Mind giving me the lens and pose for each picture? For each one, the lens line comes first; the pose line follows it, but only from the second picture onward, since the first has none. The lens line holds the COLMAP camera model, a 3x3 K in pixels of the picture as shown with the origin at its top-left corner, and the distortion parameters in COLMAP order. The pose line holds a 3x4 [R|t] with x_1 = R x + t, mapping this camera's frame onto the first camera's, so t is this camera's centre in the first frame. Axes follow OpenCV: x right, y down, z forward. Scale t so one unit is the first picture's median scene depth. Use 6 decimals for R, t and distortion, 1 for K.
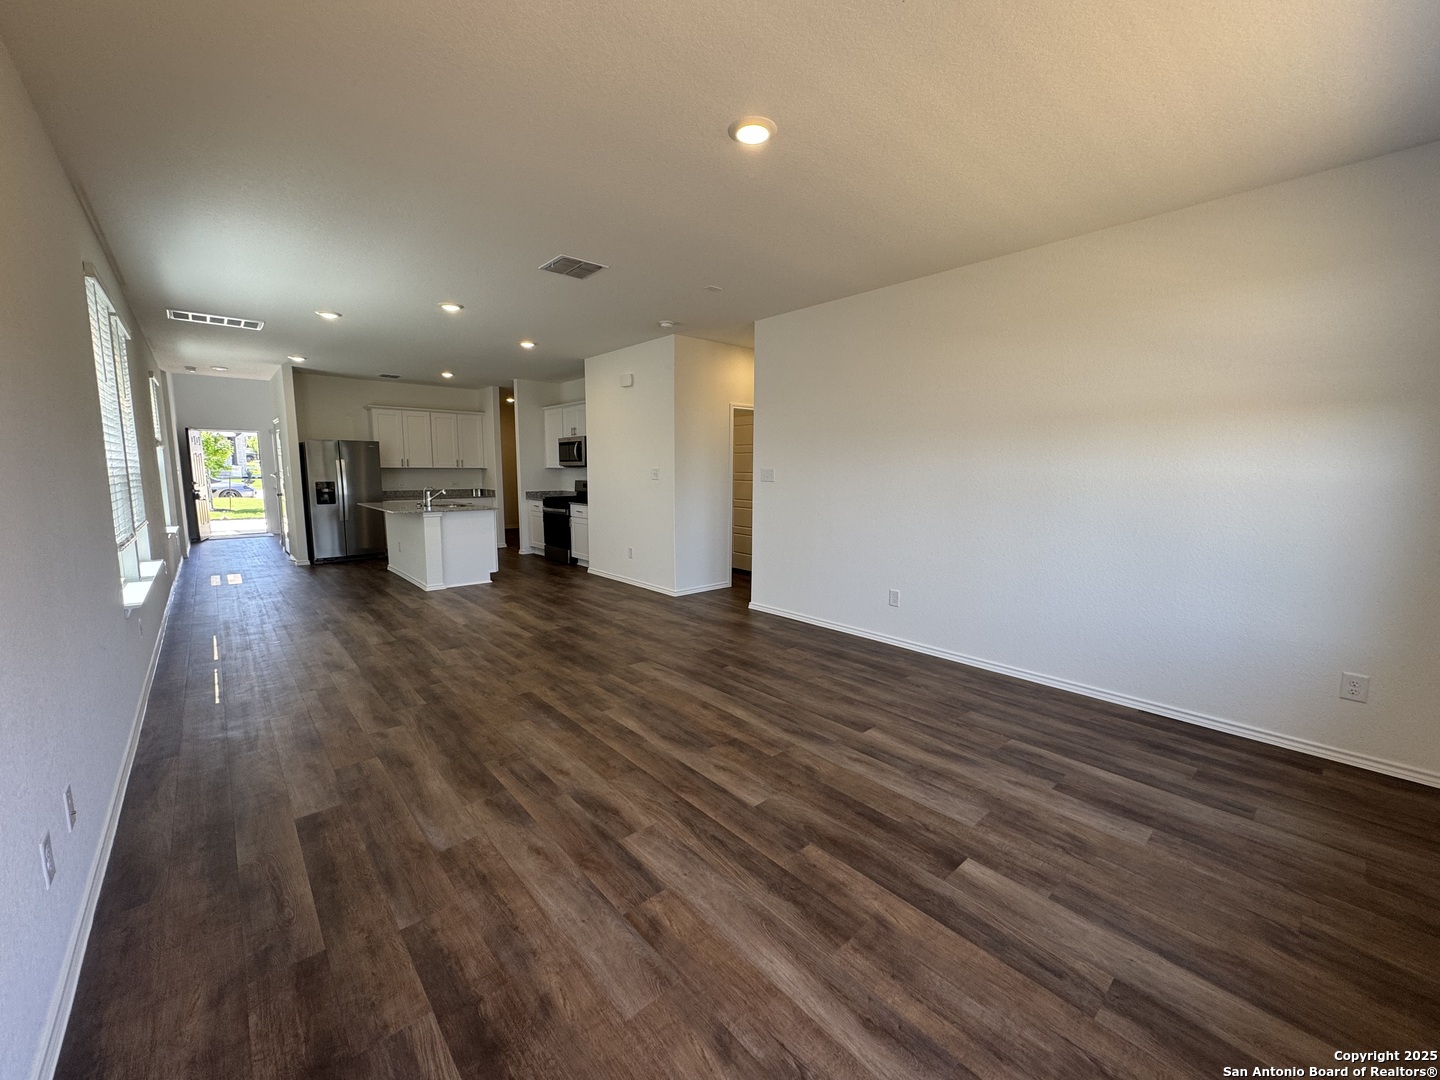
lens RADIAL K [[575.1, 0, 720.3], [0, 575.1, 534.9], [0, 0, 1]] dist [-0.010920, -0.001706]
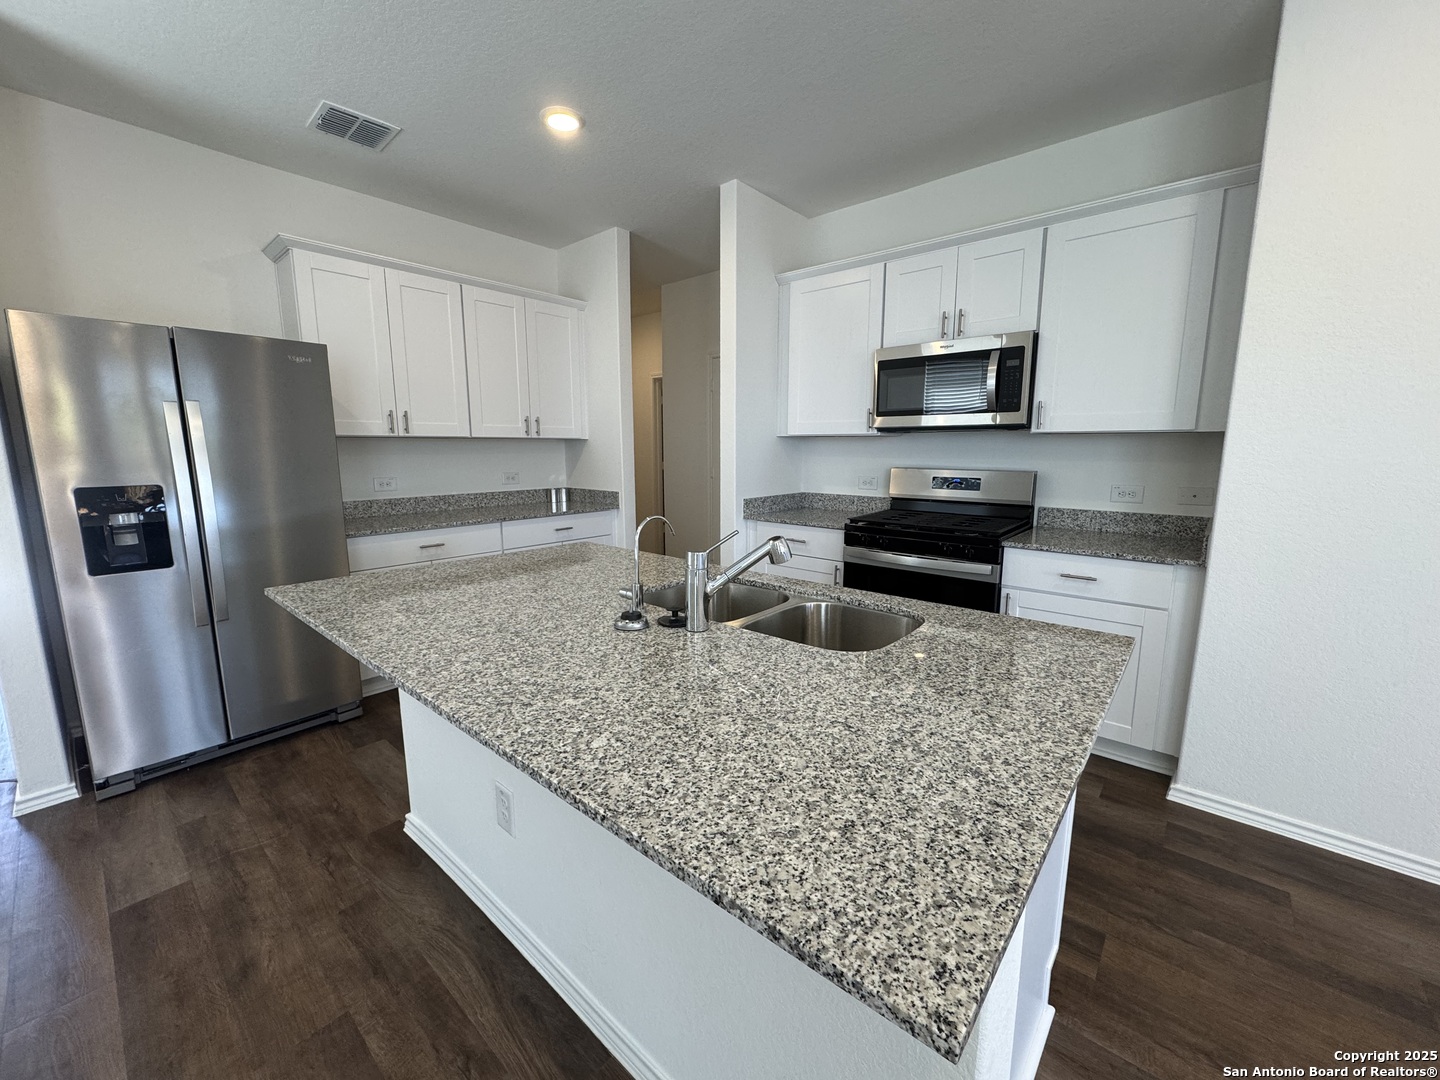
lens RADIAL K [[575.1, 0, 719.3], [0, 575.1, 544.3], [0, 0, 1]] dist [-0.010920, -0.001706]
pose [[0.992751, -0.025929, 0.117362, -0.425620], [0.019751, 0.998373, 0.053495, -0.070657], [-0.118559, -0.050789, 0.991647, 0.671621]]
